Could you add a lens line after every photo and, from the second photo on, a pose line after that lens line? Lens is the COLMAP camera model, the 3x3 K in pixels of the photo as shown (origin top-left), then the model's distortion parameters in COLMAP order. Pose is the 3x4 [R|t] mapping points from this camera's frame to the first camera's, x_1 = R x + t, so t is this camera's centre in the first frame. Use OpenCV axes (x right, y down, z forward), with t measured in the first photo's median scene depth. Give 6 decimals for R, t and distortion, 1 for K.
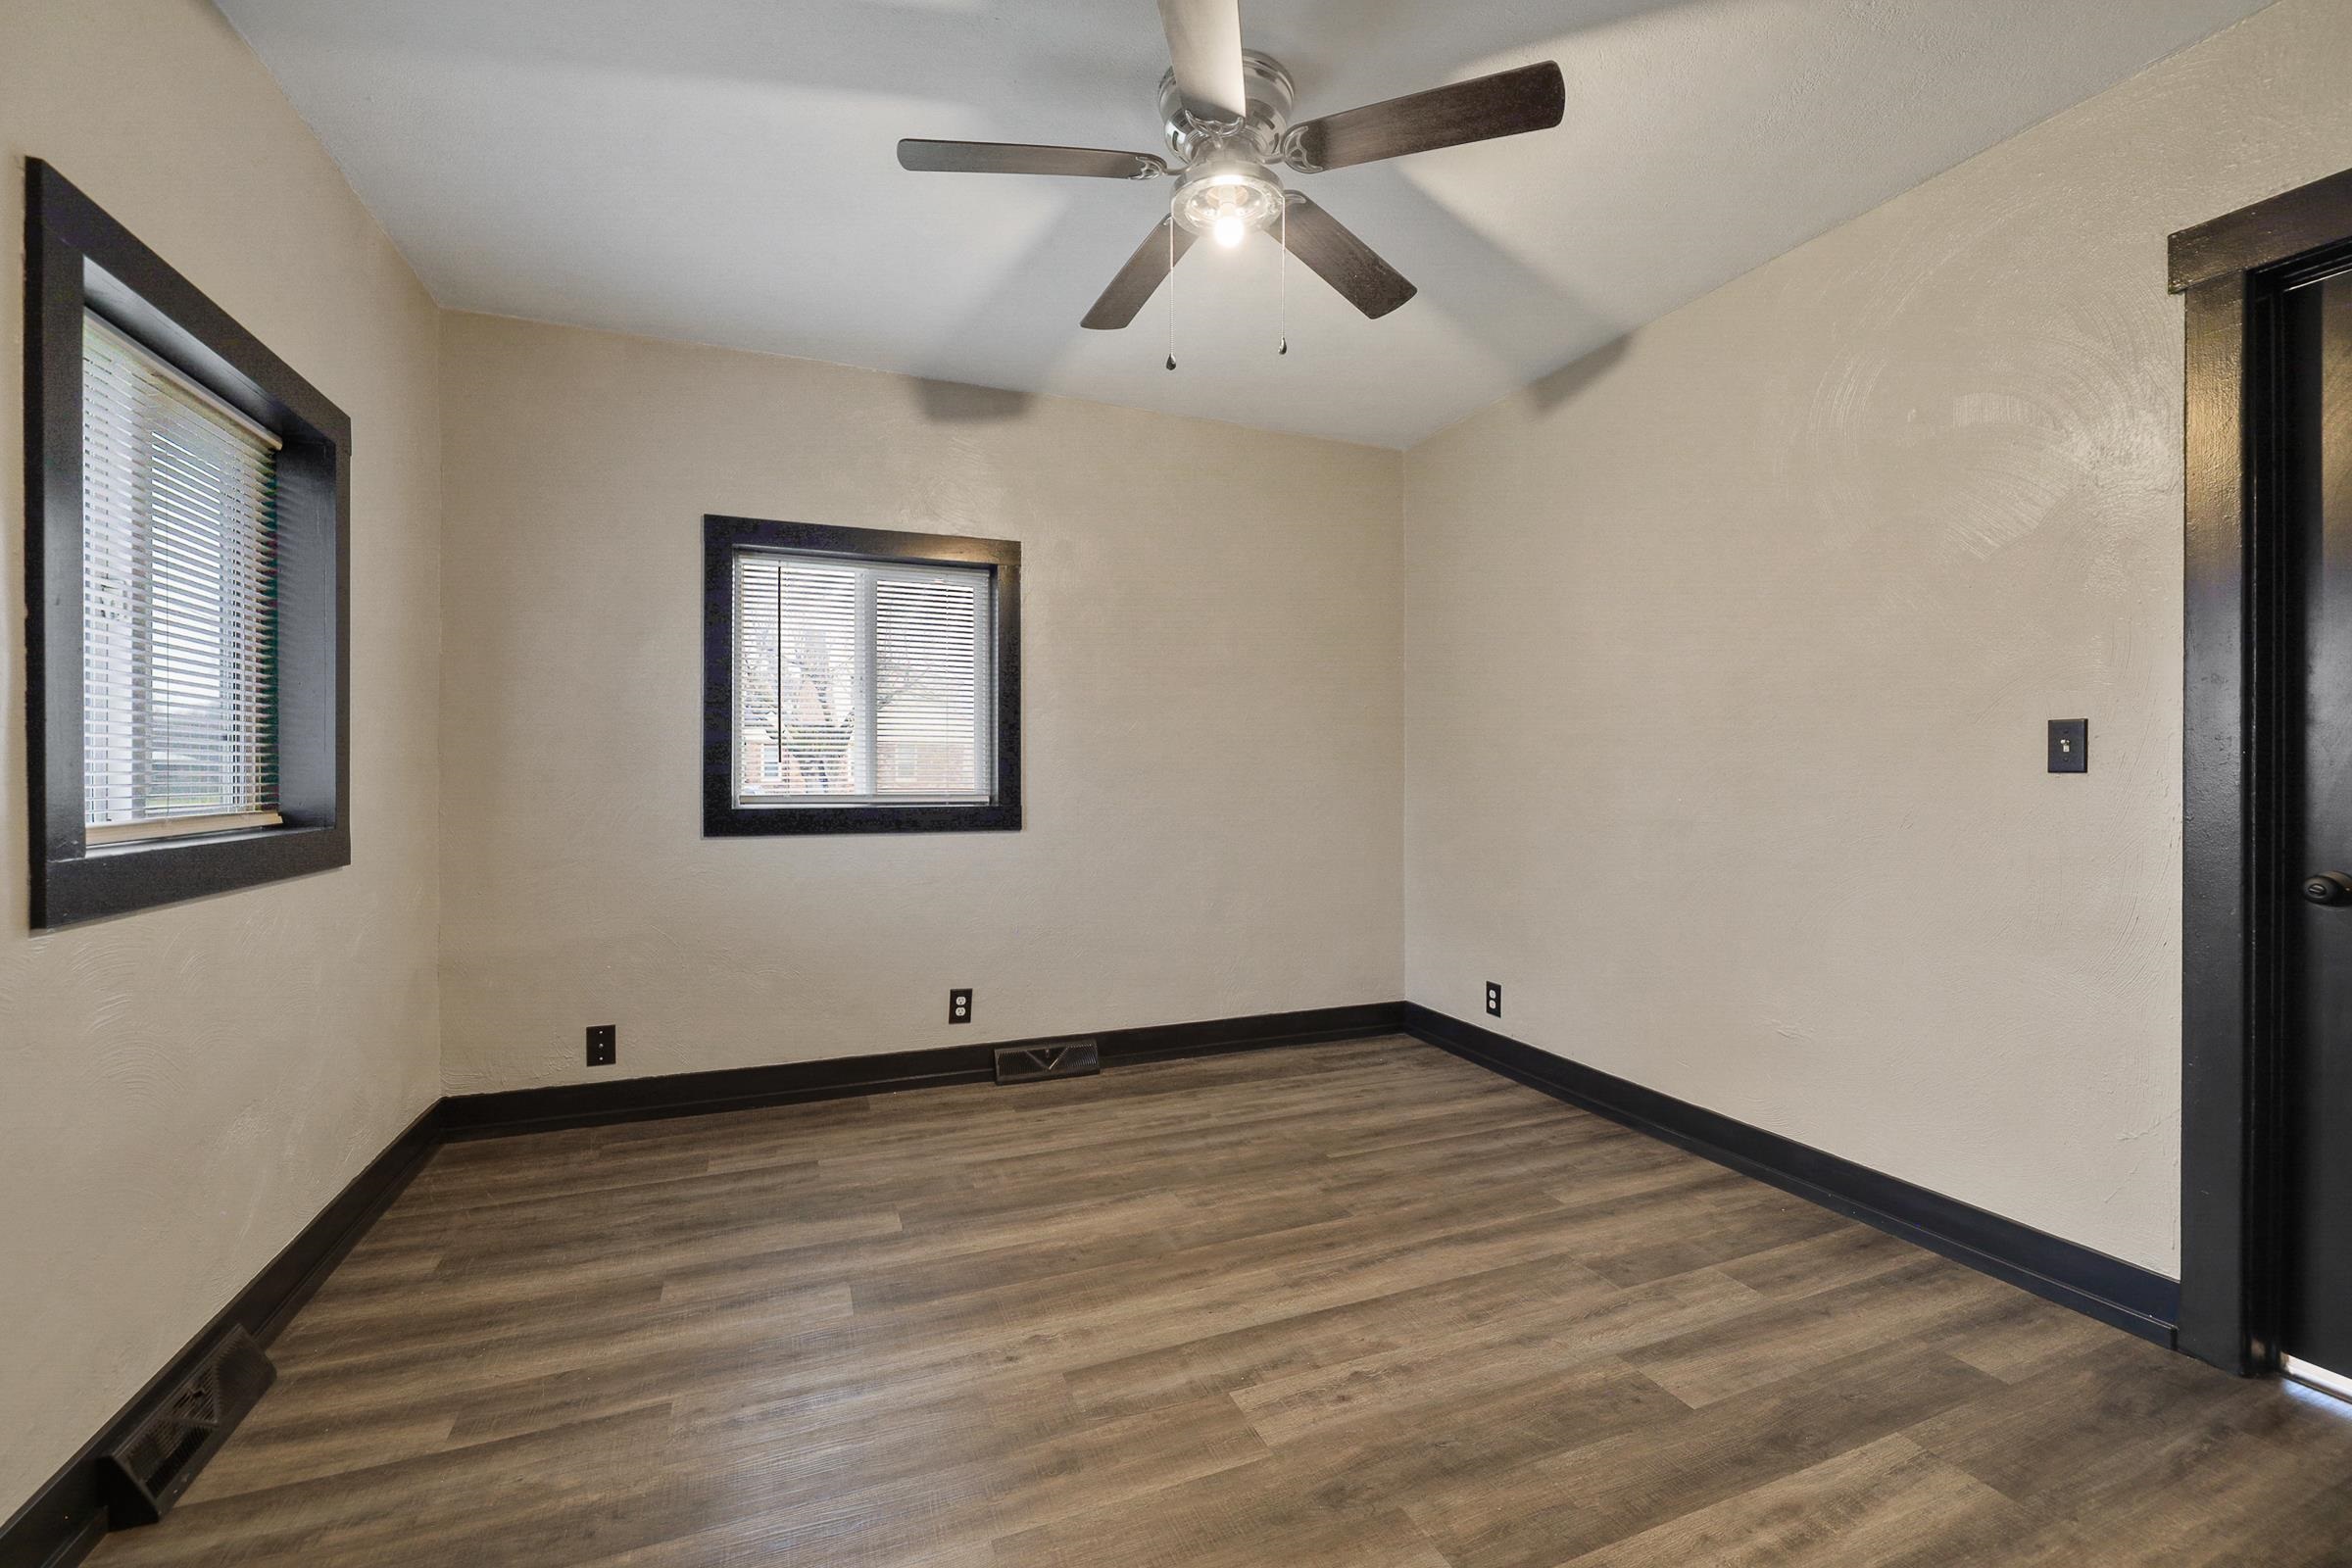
lens RADIAL K [[983.1, 0, 1173.2], [0, 983.1, 771.8], [0, 0, 1]] dist [0.000511, -0.000474]
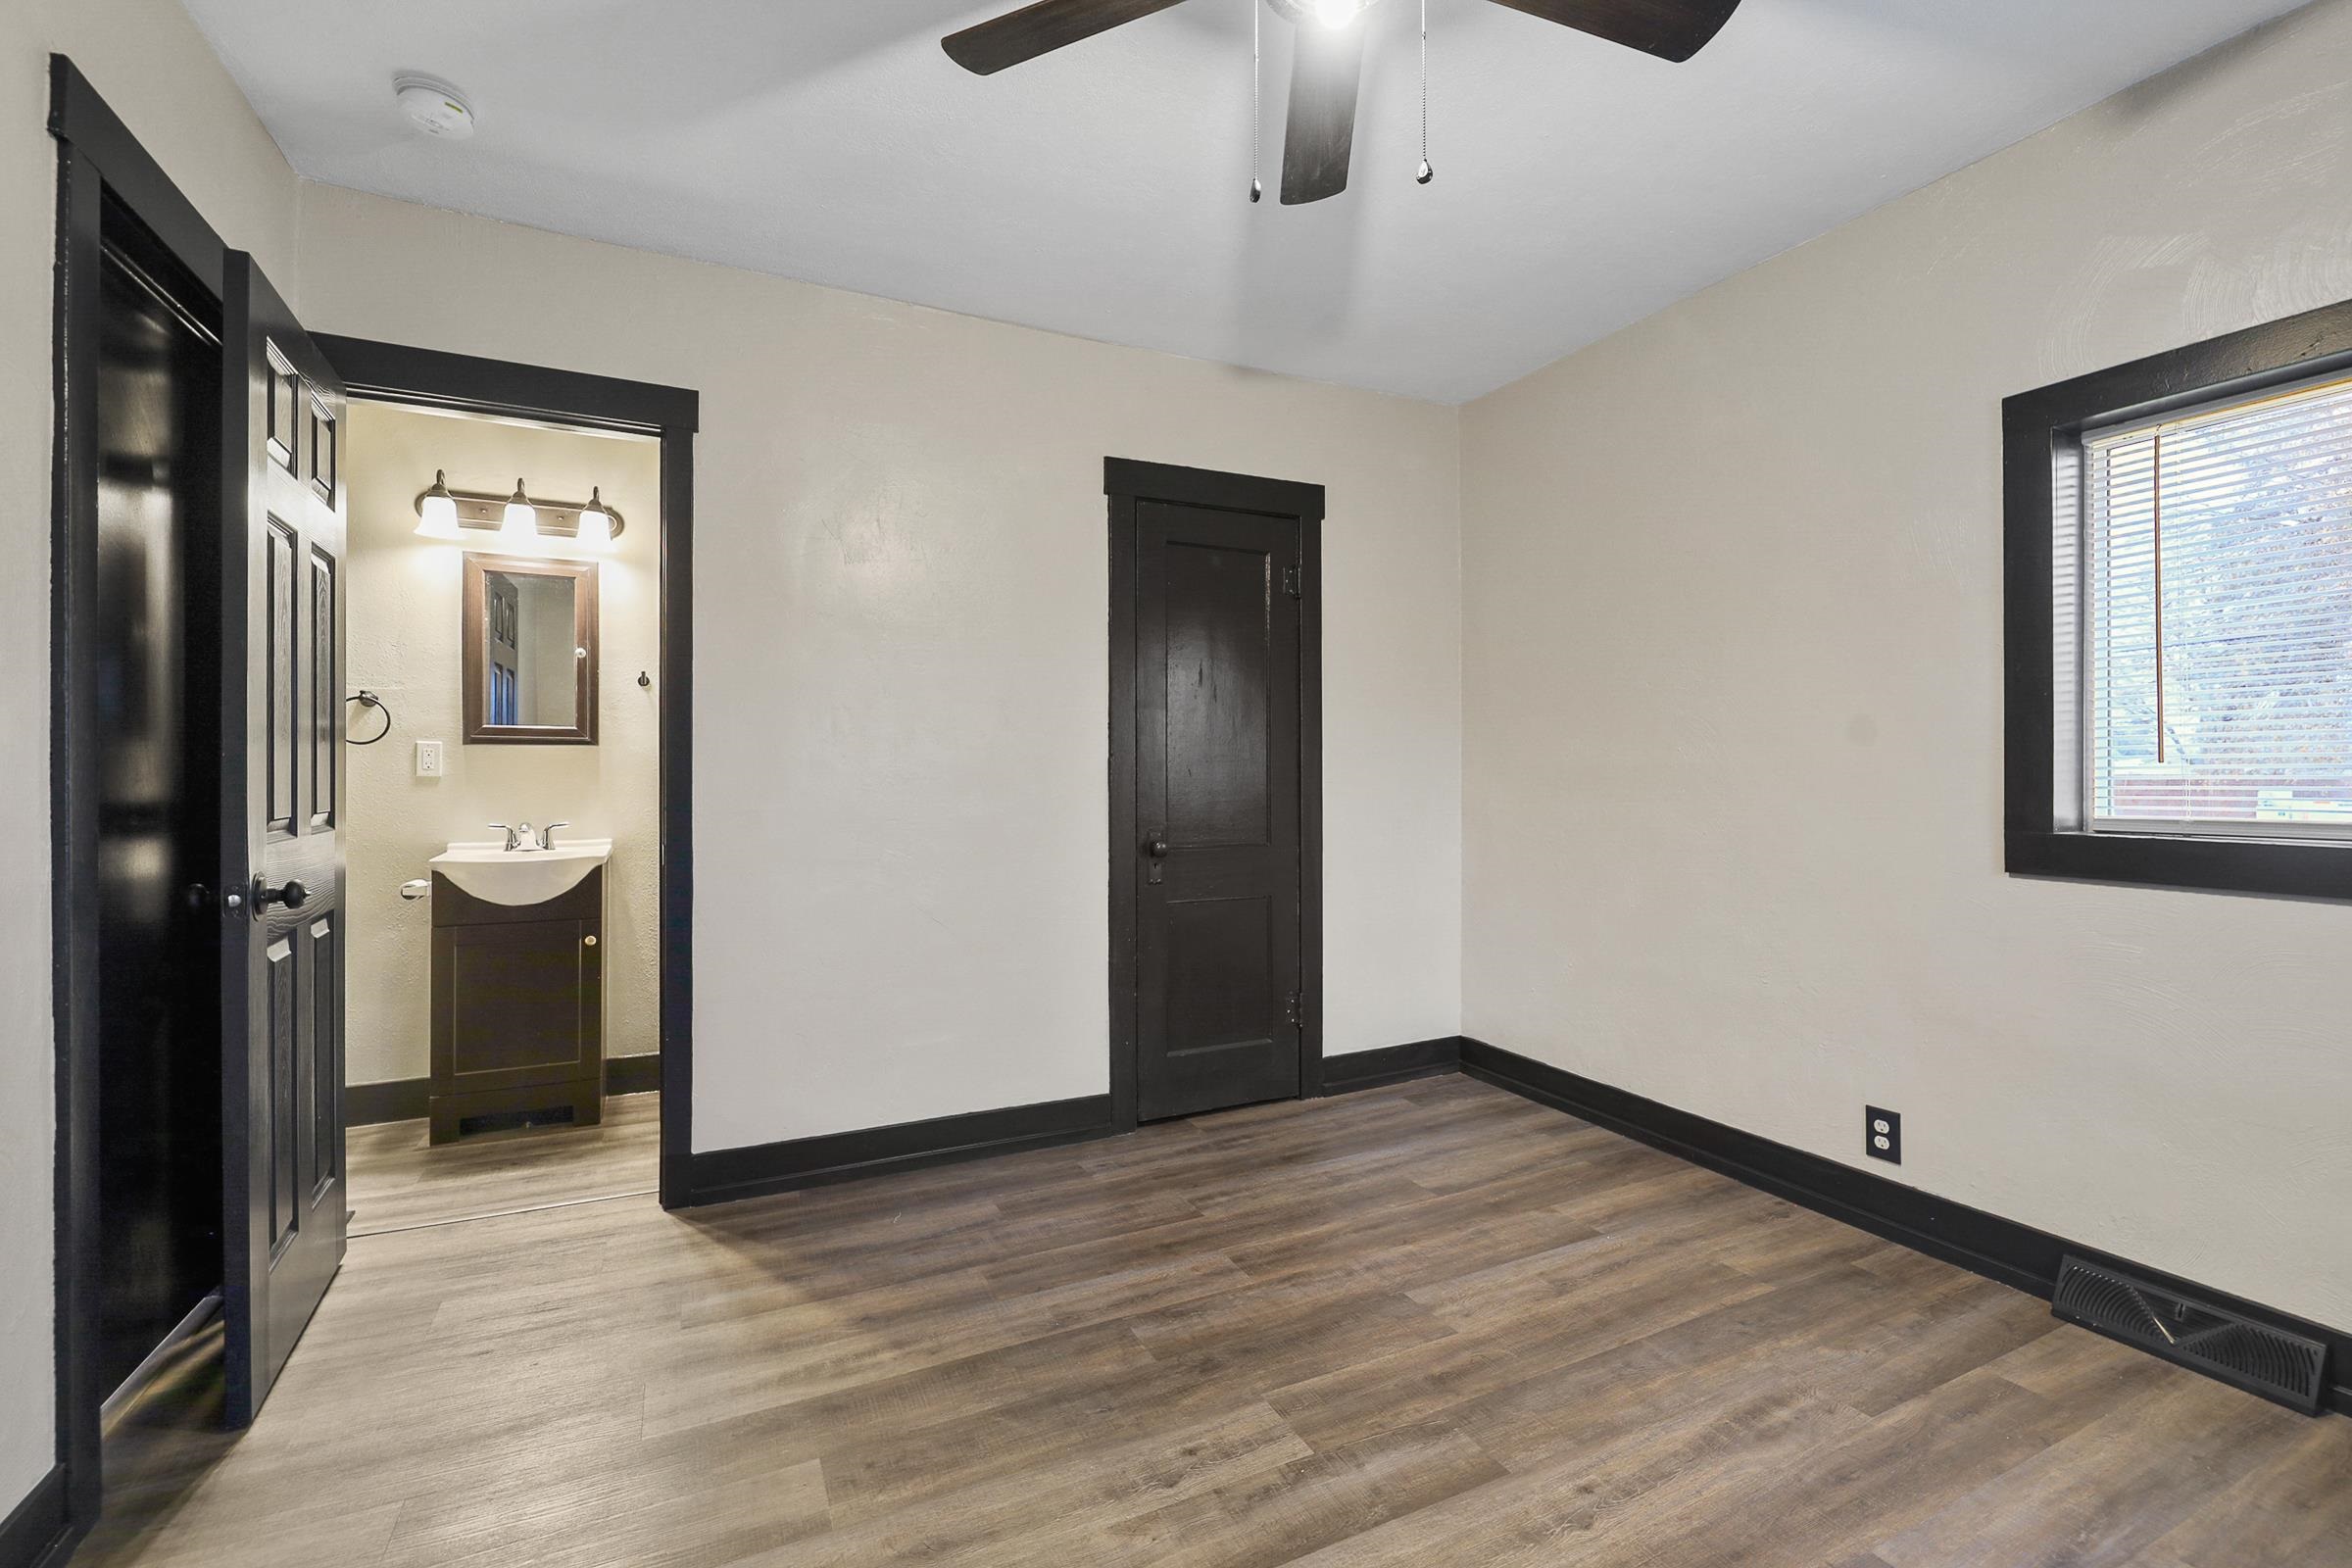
lens RADIAL K [[983.1, 0, 1176.5], [0, 983.1, 786.1], [0, 0, 1]] dist [0.000511, -0.000474]
pose [[-0.997562, 0.000902, -0.069780, 0.252232], [0.000146, 0.999941, 0.010838, -0.000842], [0.069785, 0.010801, -0.997504, 1.931919]]
